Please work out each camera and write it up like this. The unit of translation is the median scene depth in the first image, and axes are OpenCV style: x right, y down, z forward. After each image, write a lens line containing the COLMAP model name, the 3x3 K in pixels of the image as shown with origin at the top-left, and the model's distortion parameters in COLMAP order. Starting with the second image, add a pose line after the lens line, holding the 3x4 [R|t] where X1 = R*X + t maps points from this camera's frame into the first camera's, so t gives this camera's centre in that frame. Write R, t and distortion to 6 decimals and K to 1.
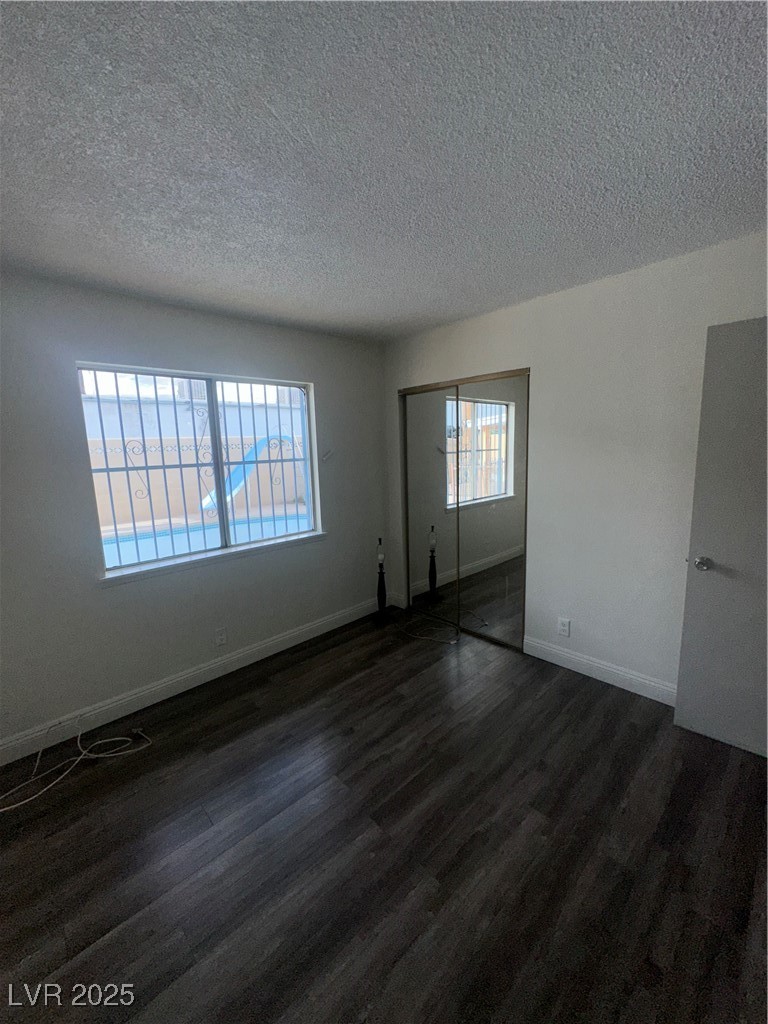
lens RADIAL K [[409.5, 0, 384.9], [0, 409.5, 512.3], [0, 0, 1]] dist [-0.002561, 0.000477]
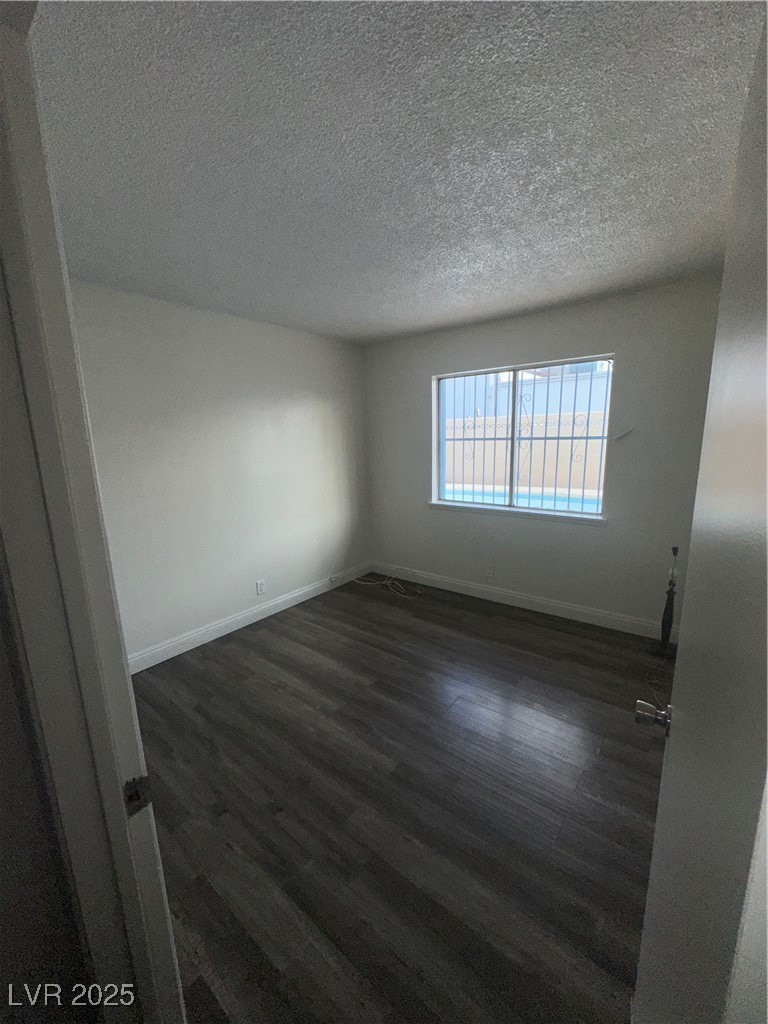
lens RADIAL K [[409.5, 0, 384.9], [0, 409.5, 512.3], [0, 0, 1]] dist [-0.002561, 0.000477]
pose [[0.139749, 0.220614, -0.965298, 0.924568], [-0.134027, 0.970107, 0.202309, -0.118432], [0.981074, 0.101103, 0.165140, 0.510071]]
